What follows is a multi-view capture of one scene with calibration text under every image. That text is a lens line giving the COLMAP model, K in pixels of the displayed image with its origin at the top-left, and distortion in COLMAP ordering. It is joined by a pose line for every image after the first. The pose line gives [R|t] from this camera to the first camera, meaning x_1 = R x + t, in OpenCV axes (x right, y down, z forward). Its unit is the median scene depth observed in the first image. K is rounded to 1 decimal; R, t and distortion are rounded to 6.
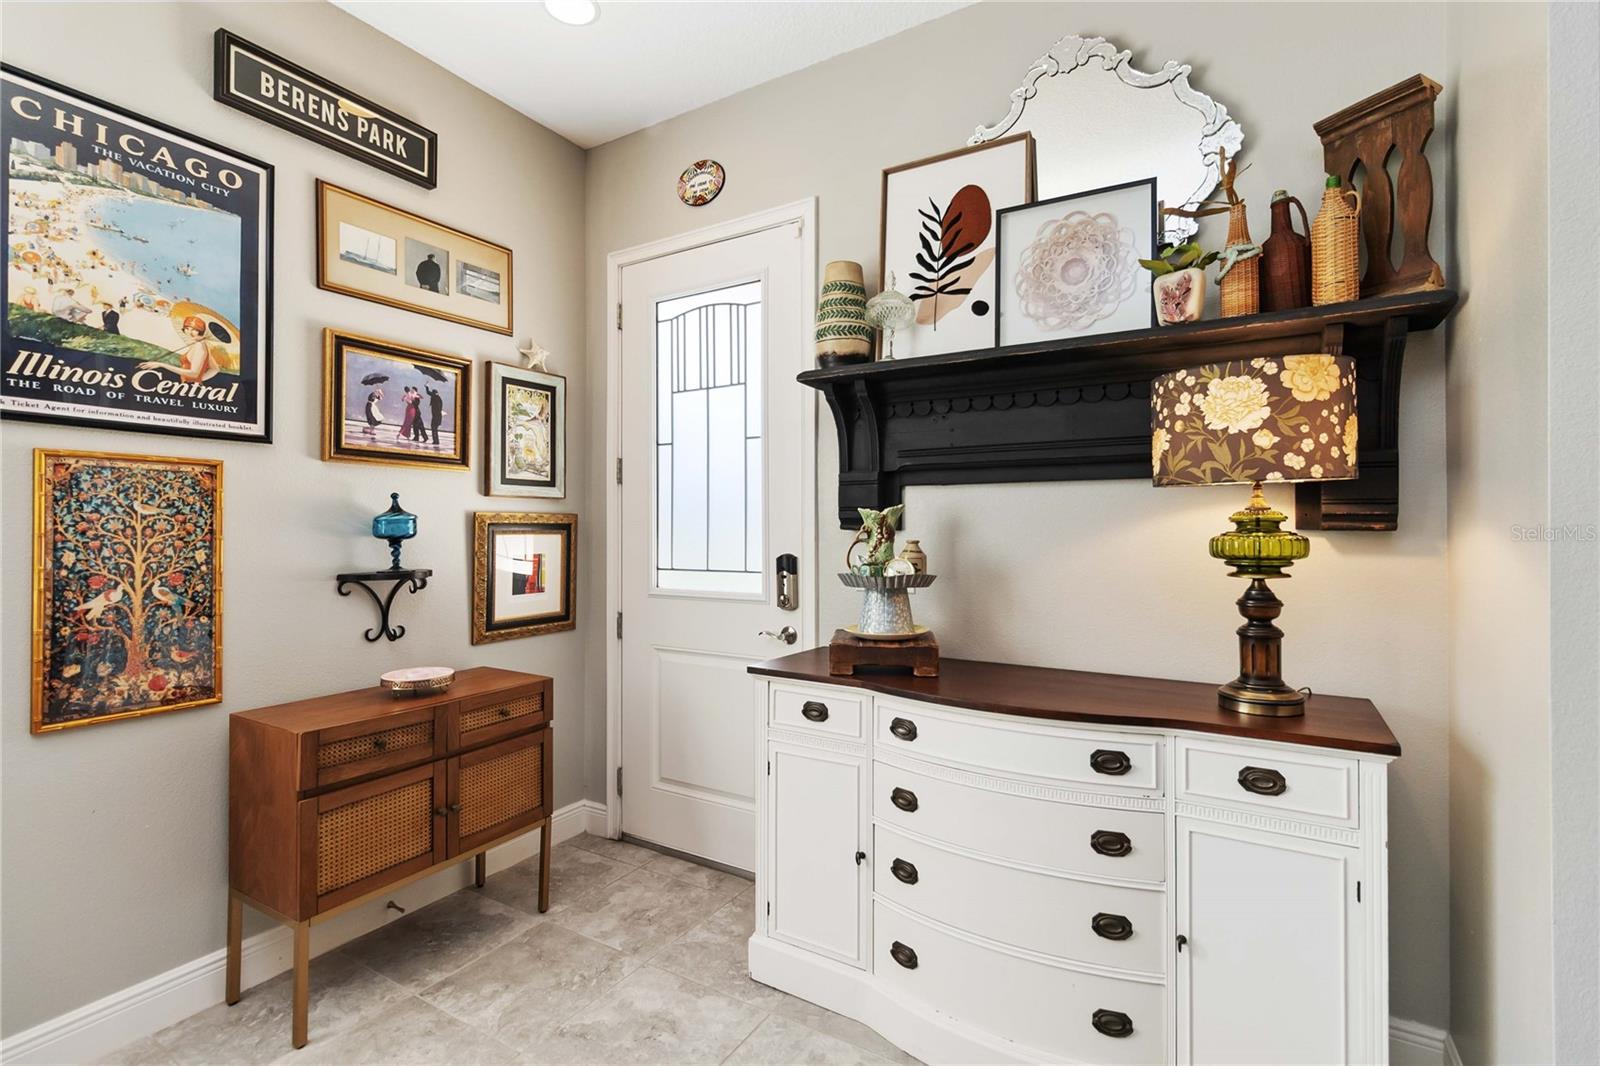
lens RADIAL K [[740.4, 0, 793.9], [0, 740.4, 528.0], [0, 0, 1]] dist [0.000468, 0.000854]
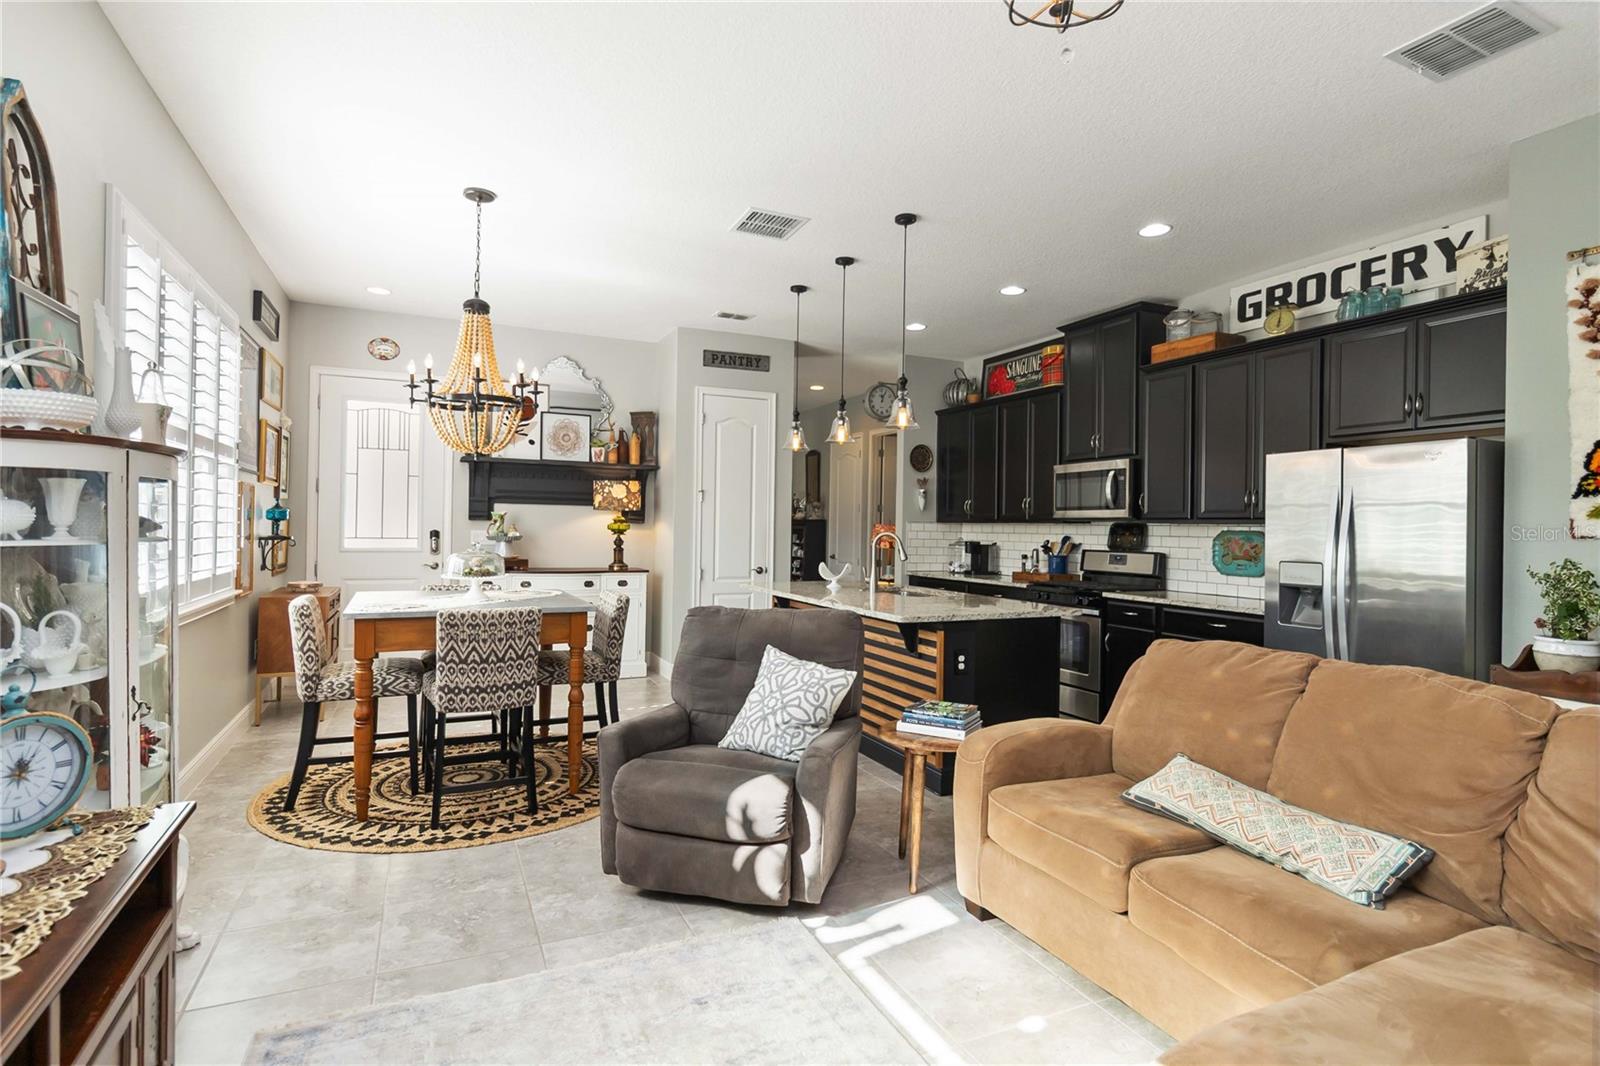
lens RADIAL K [[818.8, 0, 812.8], [0, 818.8, 521.9], [0, 0, 1]] dist [0.003829, -0.000636]
pose [[0.561322, 0.017209, 0.827419, -2.014870], [-0.020955, 0.999759, -0.006578, 0.006291], [-0.827332, -0.013646, 0.561547, -1.919321]]
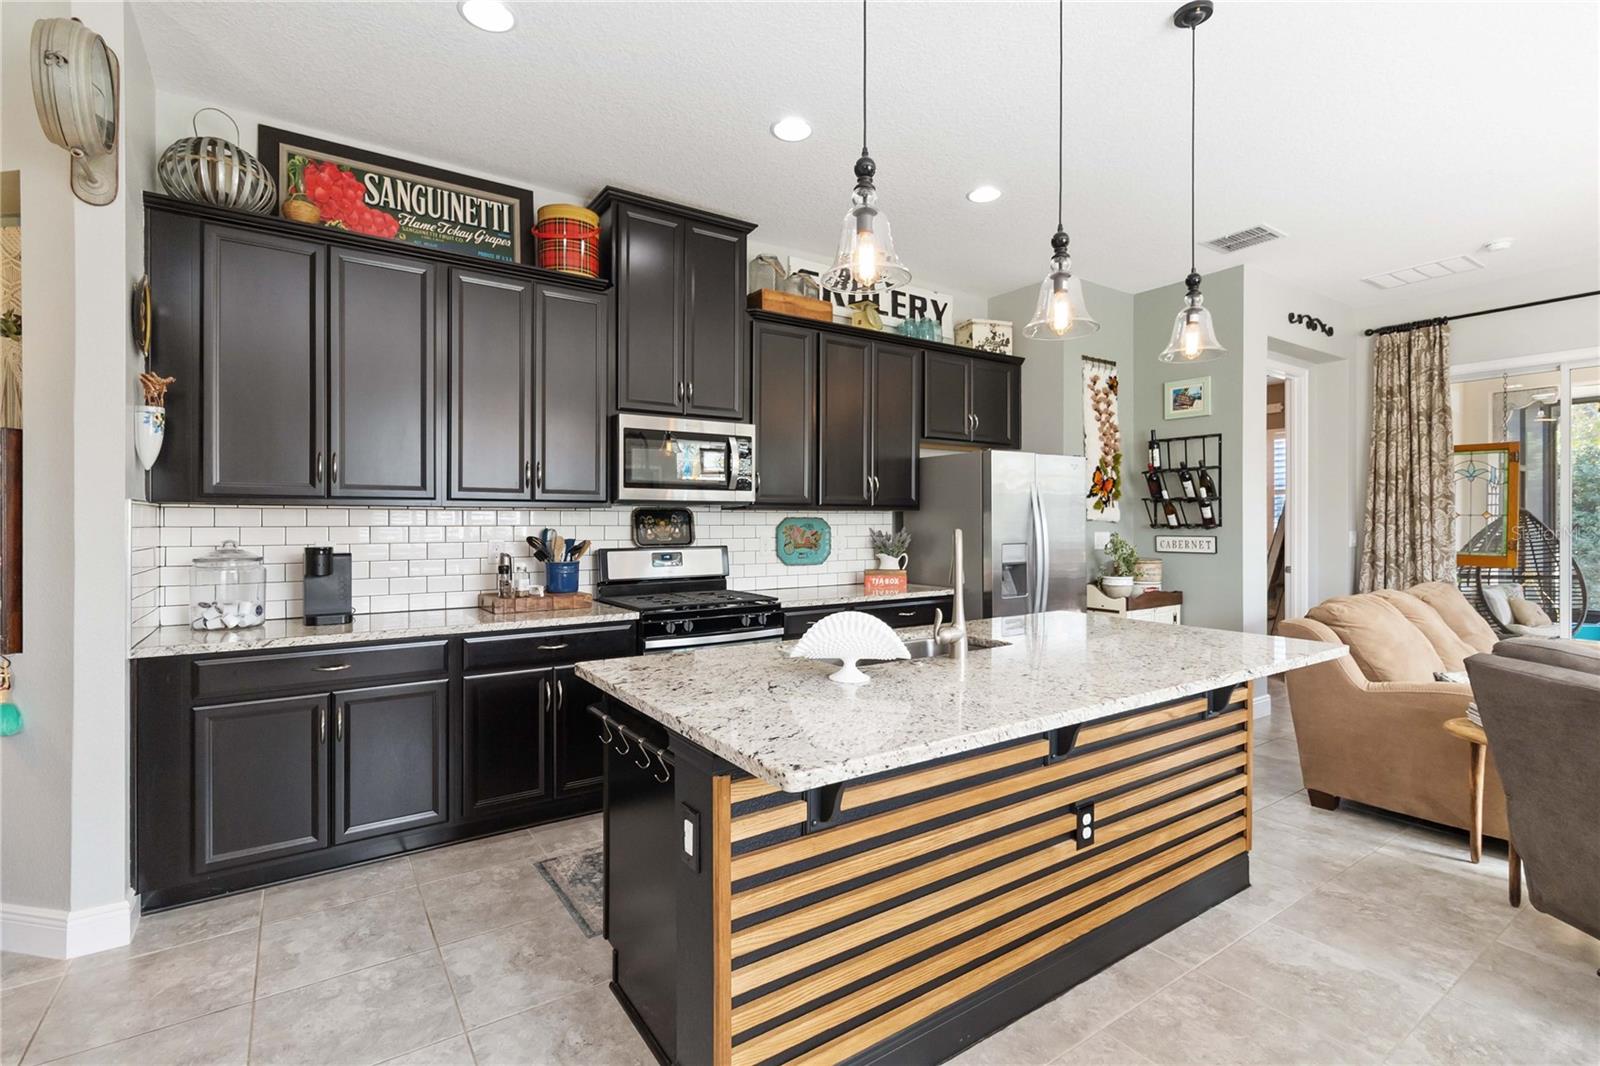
lens RADIAL K [[740.4, 0, 801.4], [0, 740.4, 522.5], [0, 0, 1]] dist [0.000468, 0.000854]
pose [[-0.909342, 0.000131, 0.416048, 0.116645], [-0.000141, 1.000000, -0.000624, 0.005437], [-0.416048, -0.000626, -0.909342, 0.634194]]
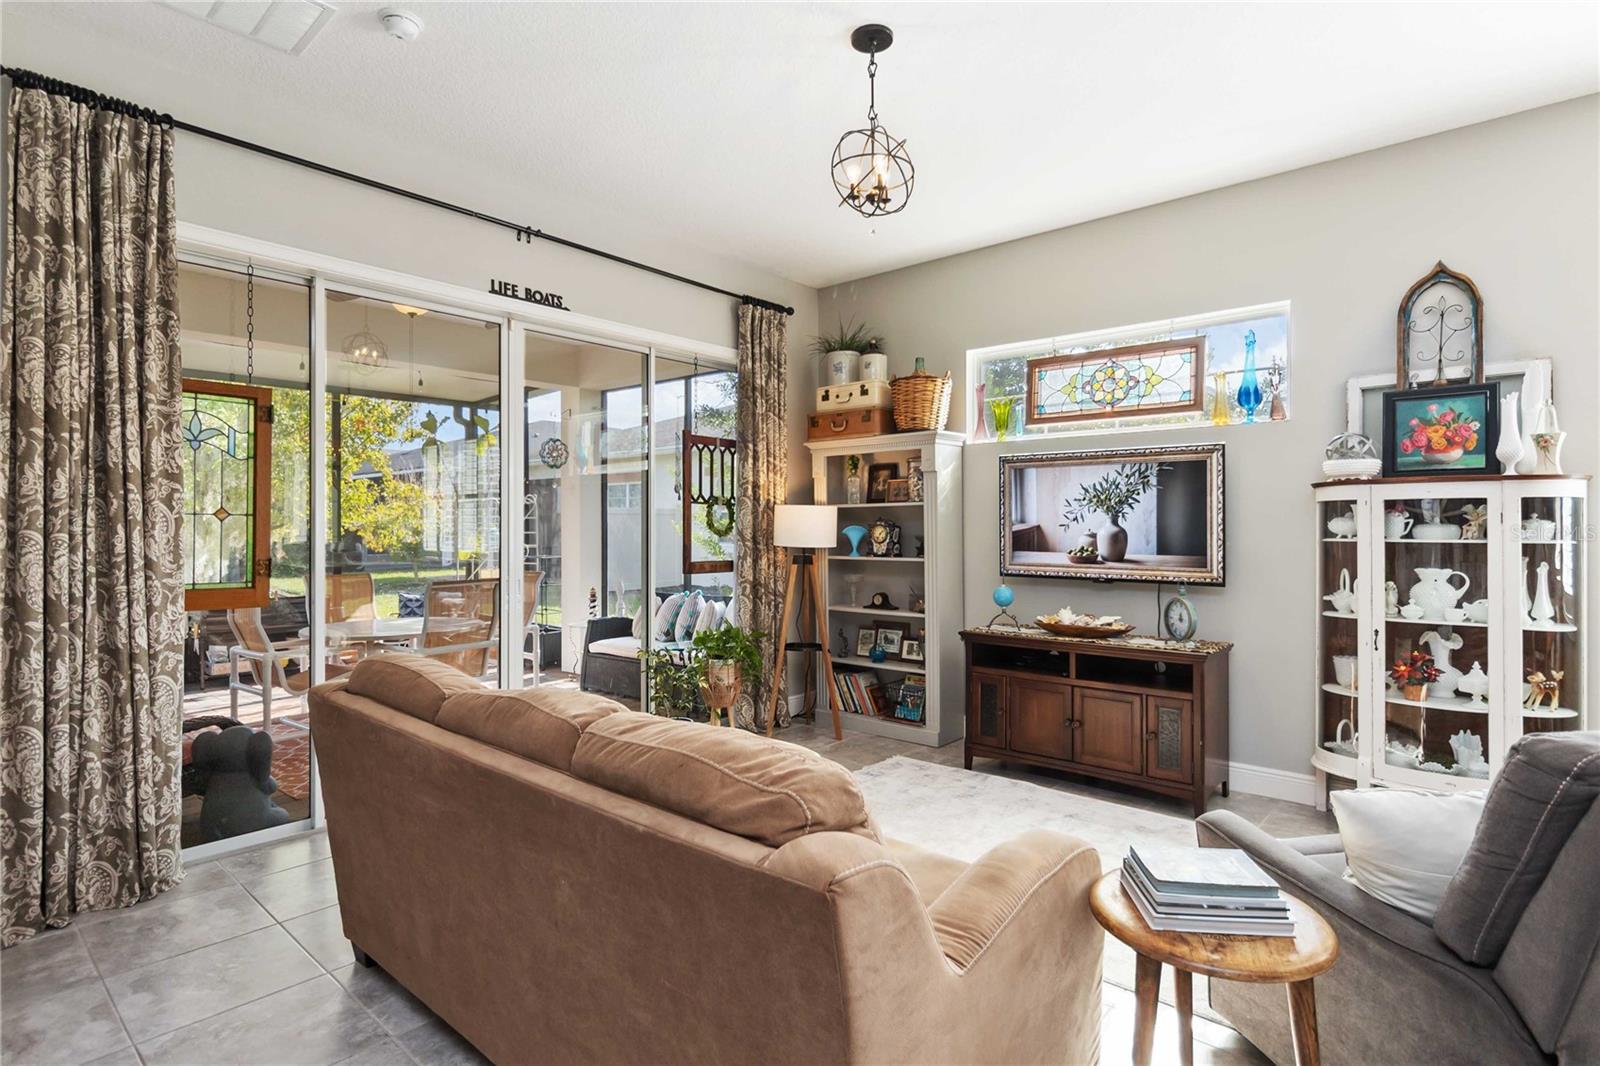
lens RADIAL K [[818.8, 0, 793.4], [0, 818.8, 531.3], [0, 0, 1]] dist [0.003829, -0.000636]
pose [[-0.188881, 0.006359, -0.981979, 0.372126], [0.003915, 0.999976, 0.005722, 0.005551], [0.981992, -0.002764, -0.188902, -1.512154]]
